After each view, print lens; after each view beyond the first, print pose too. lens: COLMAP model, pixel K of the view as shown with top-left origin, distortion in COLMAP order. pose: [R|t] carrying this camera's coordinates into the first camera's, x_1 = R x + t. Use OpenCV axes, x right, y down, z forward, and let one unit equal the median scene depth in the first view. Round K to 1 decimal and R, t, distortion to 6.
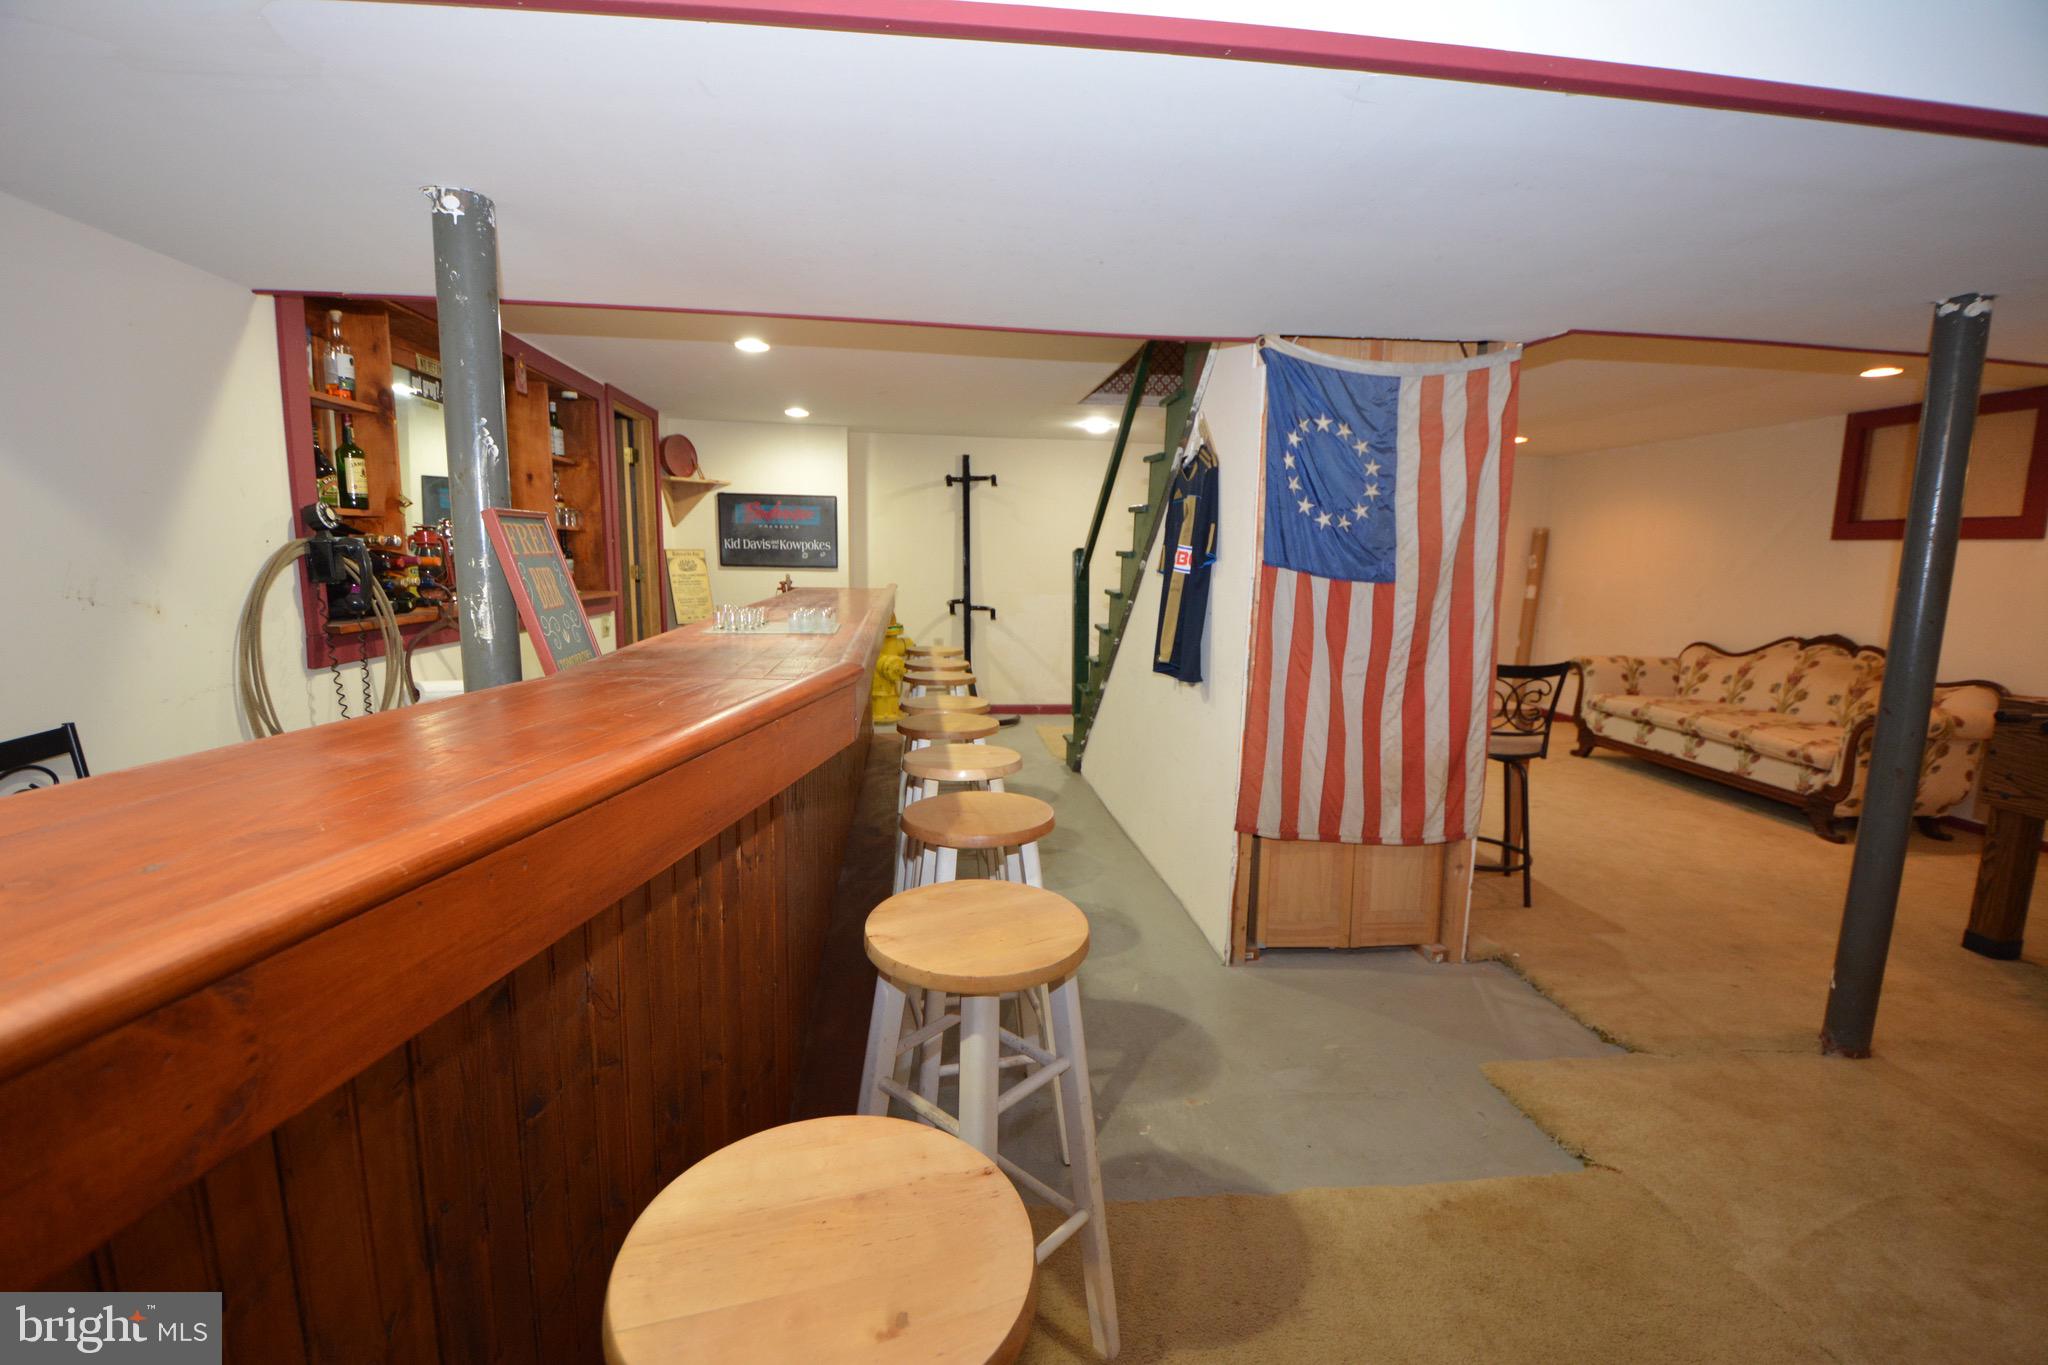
lens RADIAL K [[898.3, 0, 1019.3], [0, 898.3, 679.8], [0, 0, 1]] dist [0.002388, -0.015945]
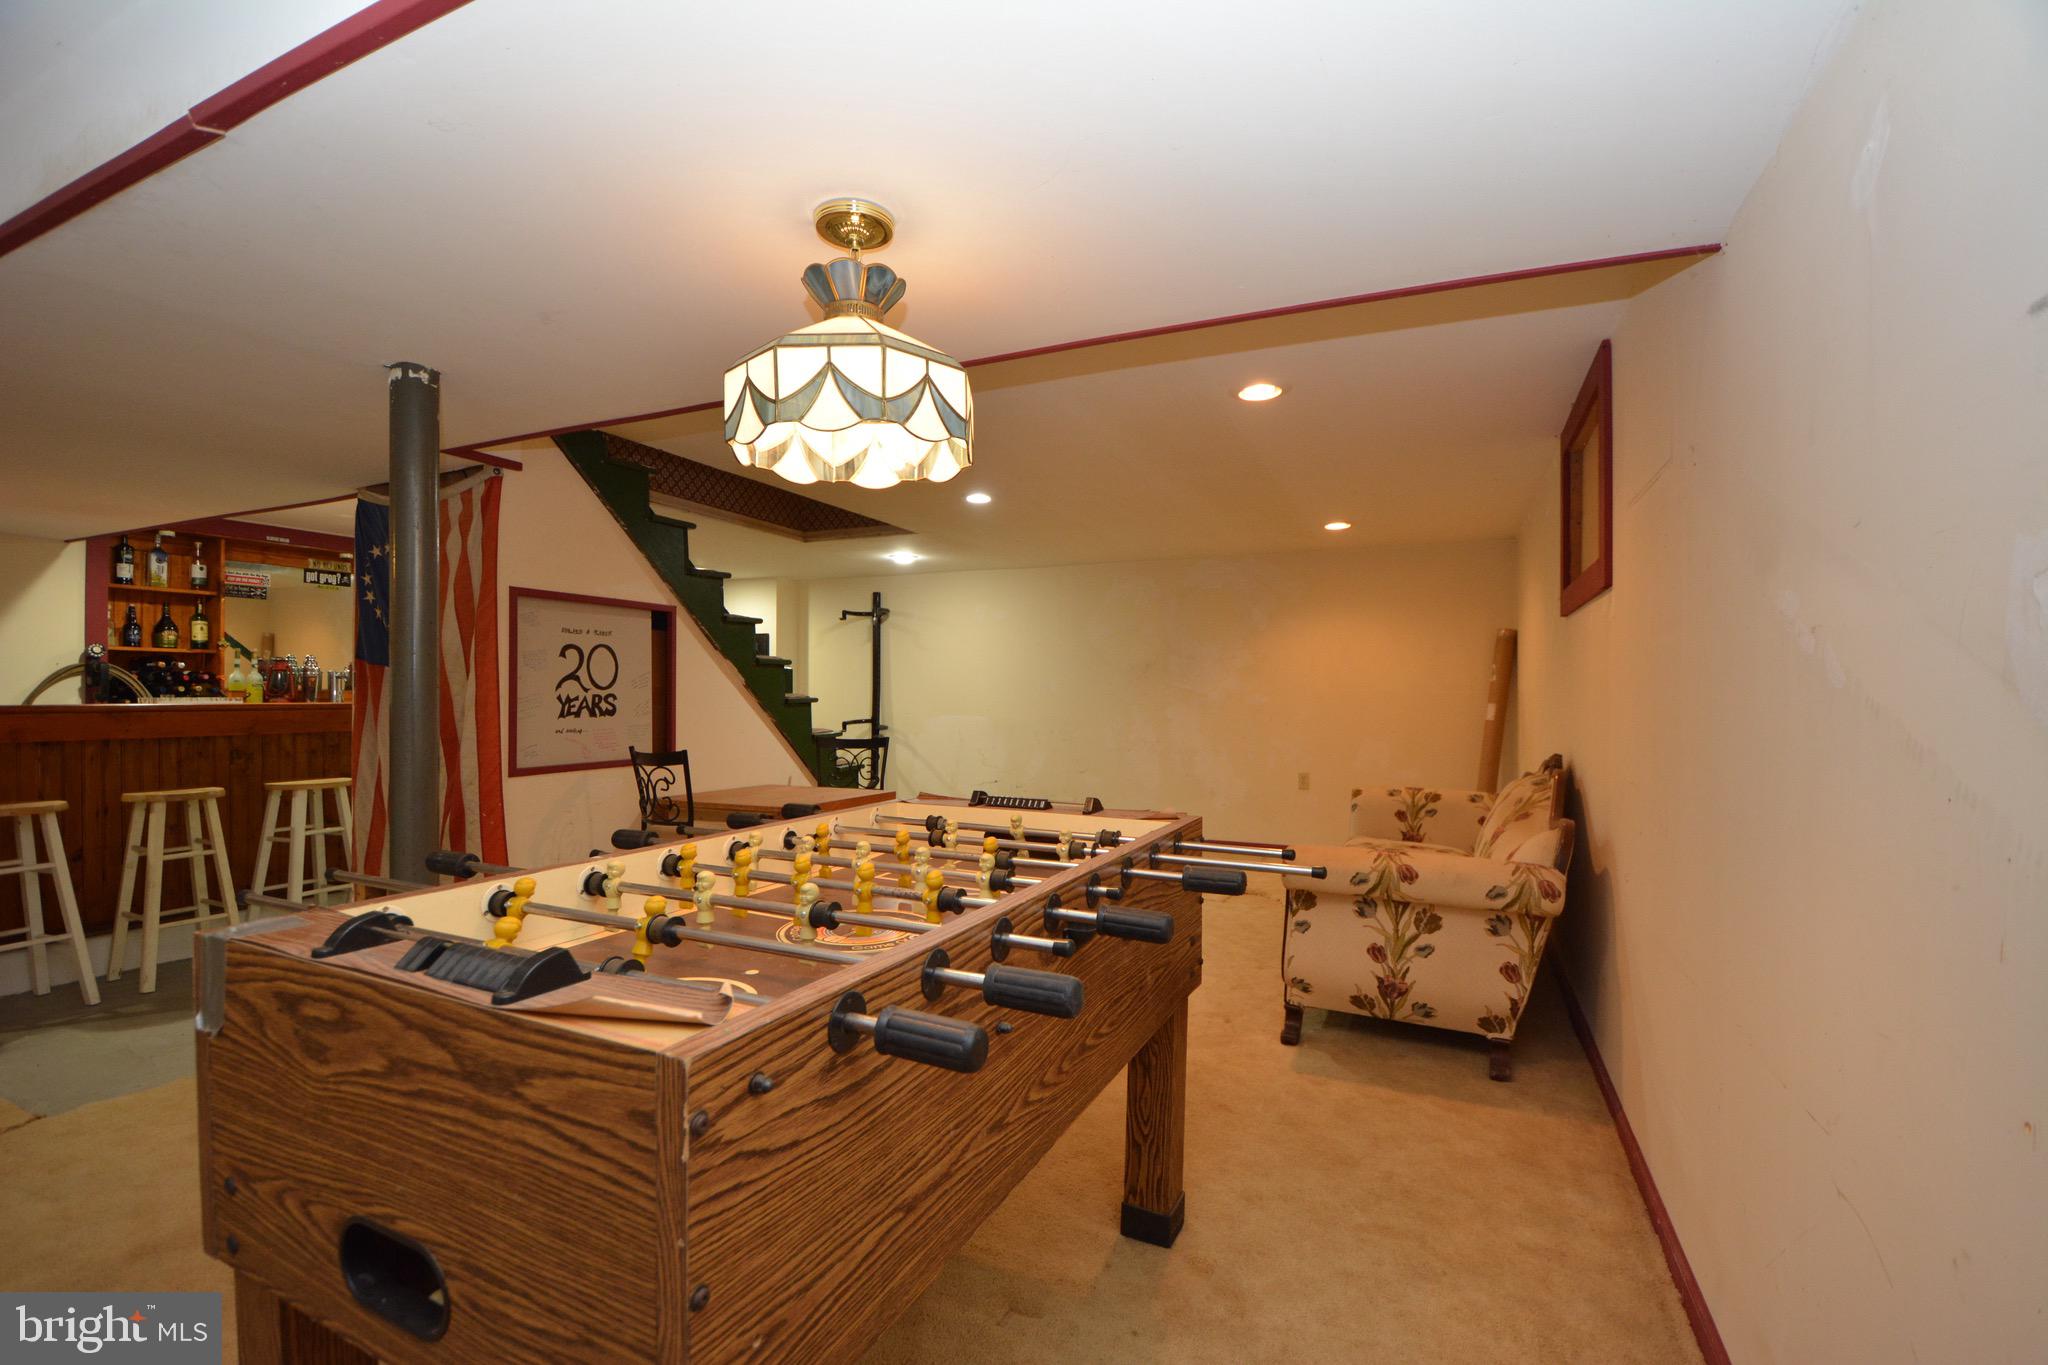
lens RADIAL K [[898.3, 0, 1017.6], [0, 898.3, 697.3], [0, 0, 1]] dist [0.002388, -0.015945]
pose [[0.852862, -0.016258, -0.521884, 0.793657], [-0.059826, 0.989890, -0.128604, 0.015005], [0.518698, 0.140904, 0.843266, 0.196670]]
